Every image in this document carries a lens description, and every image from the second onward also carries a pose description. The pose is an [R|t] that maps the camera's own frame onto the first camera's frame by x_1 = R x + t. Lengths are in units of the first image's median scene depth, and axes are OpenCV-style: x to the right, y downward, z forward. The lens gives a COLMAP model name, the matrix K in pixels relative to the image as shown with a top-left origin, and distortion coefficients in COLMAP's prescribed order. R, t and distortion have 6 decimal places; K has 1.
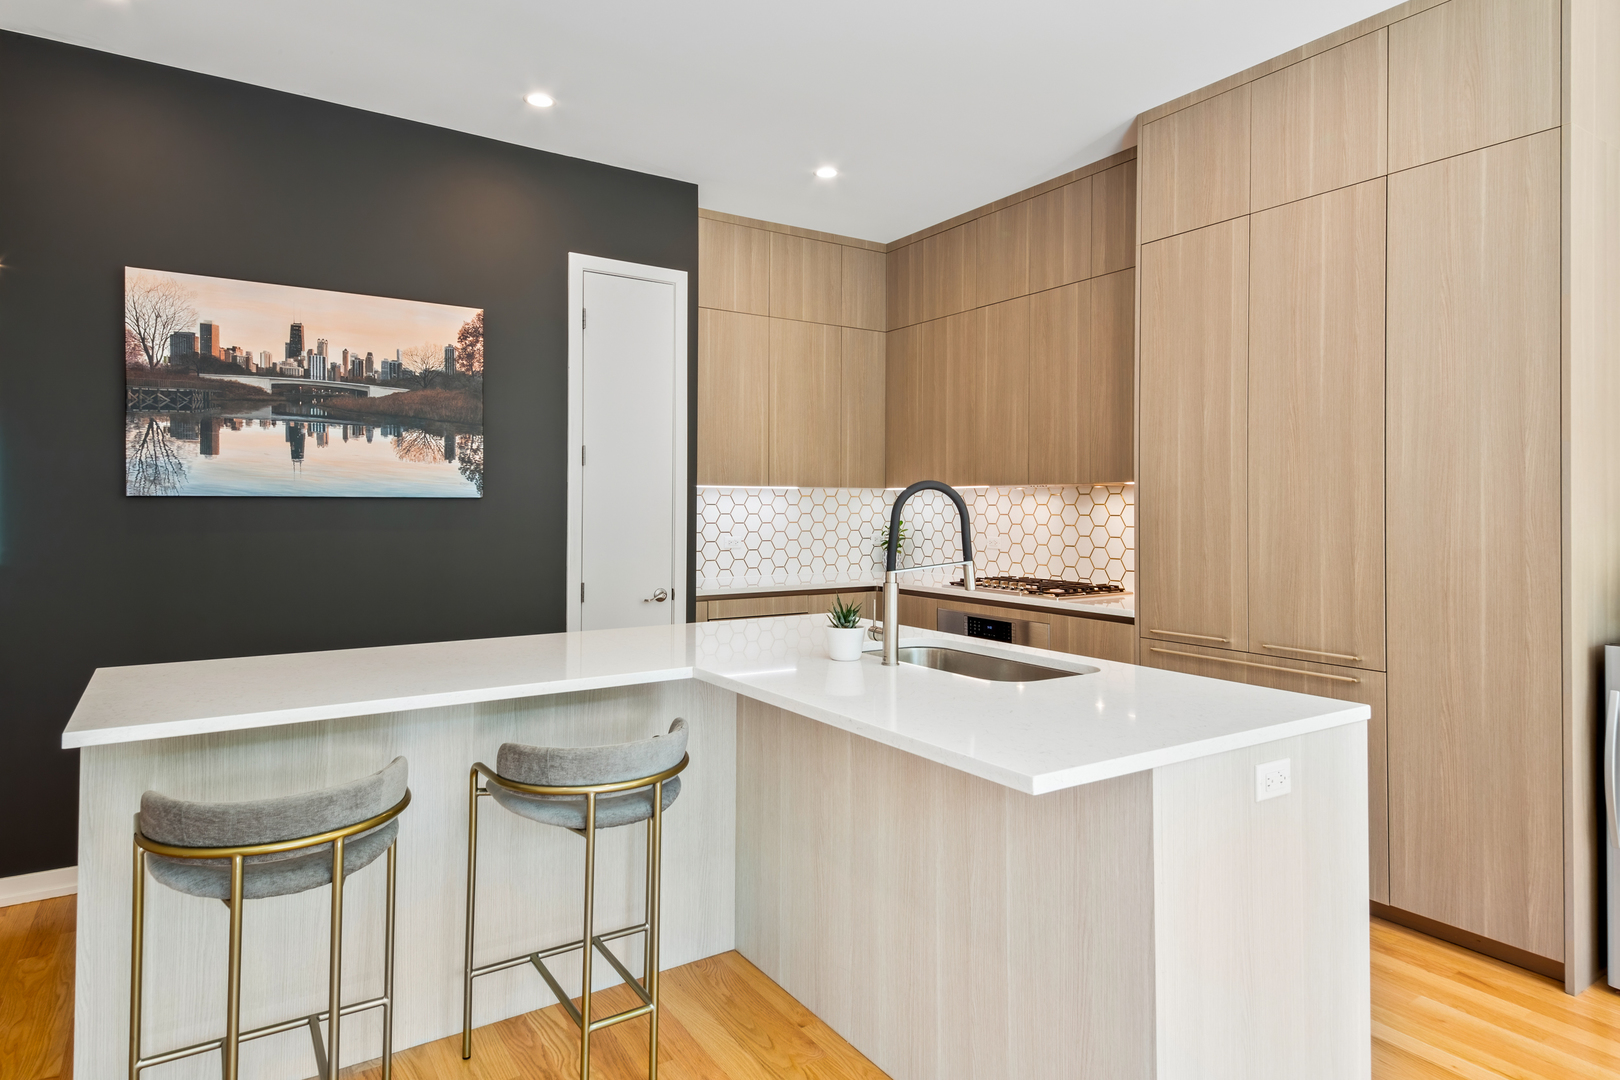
lens RADIAL K [[905.6, 0, 806.8], [0, 905.6, 513.9], [0, 0, 1]] dist [0.039472, -0.007376]
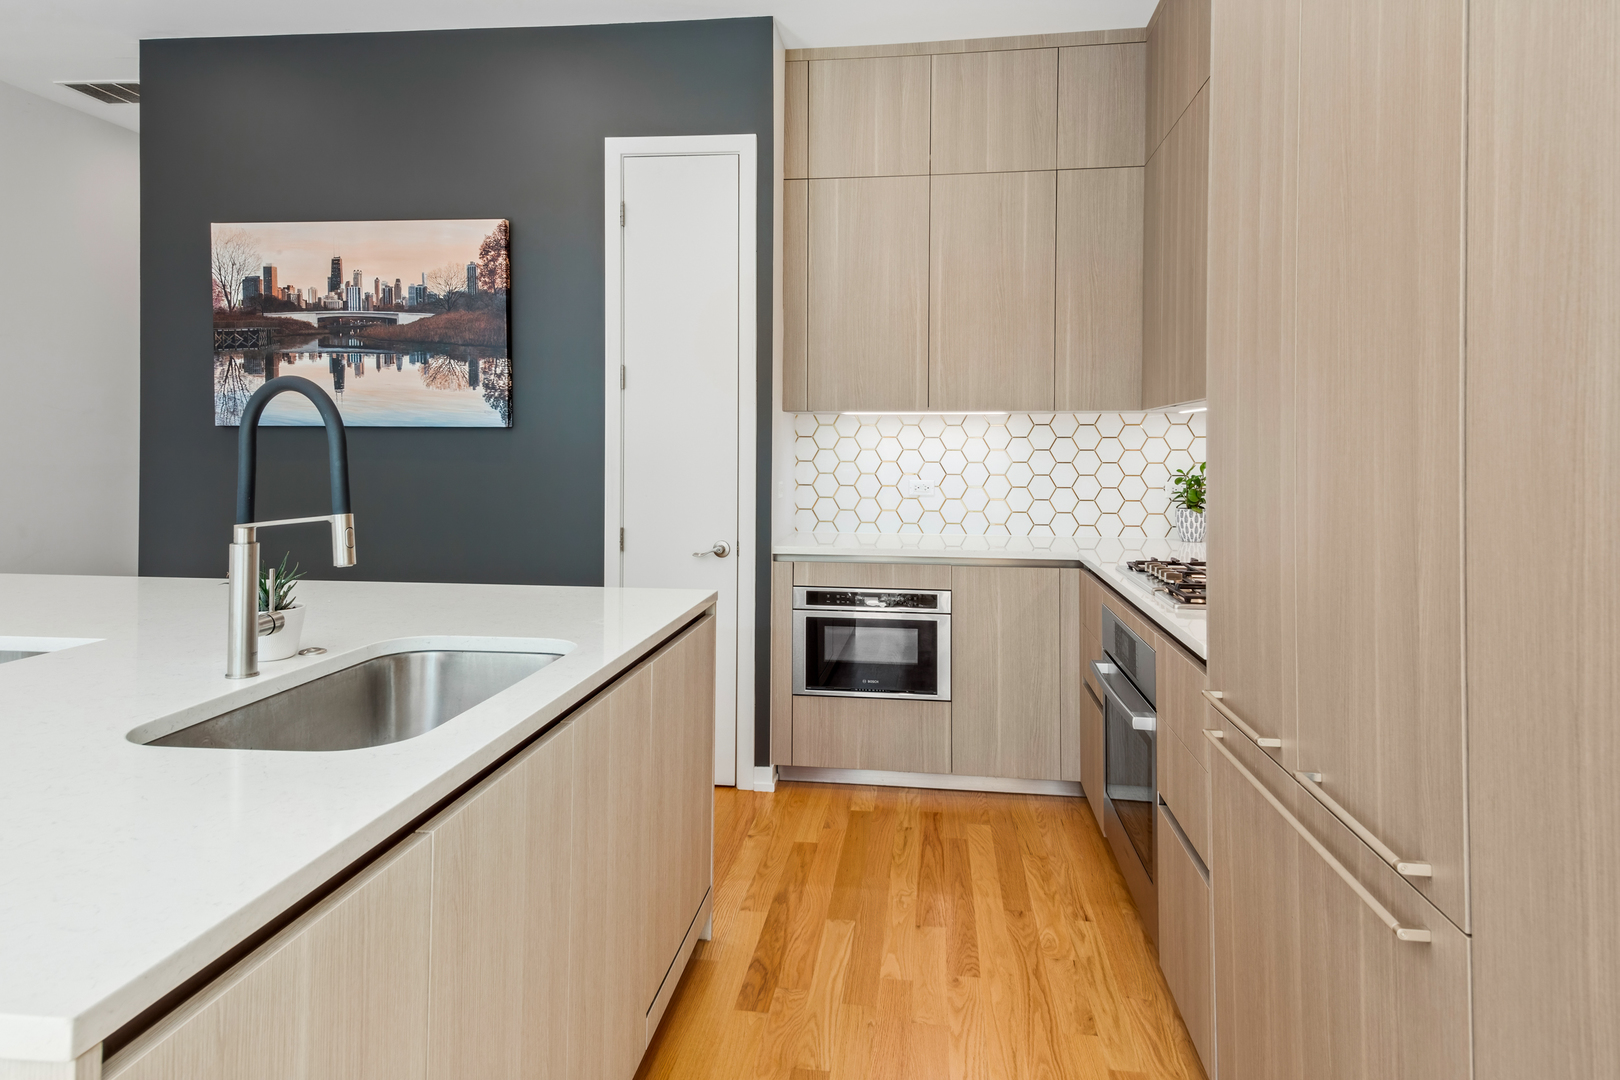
lens RADIAL K [[1007.6, 0, 820.9], [0, 1007.6, 447.0], [0, 0, 1]] dist [0.061311, -0.041972]
pose [[0.764380, 0.008938, -0.644704, 0.539807], [-0.010283, 0.999946, 0.001671, -0.002944], [0.644684, 0.005352, 0.764431, 0.435187]]
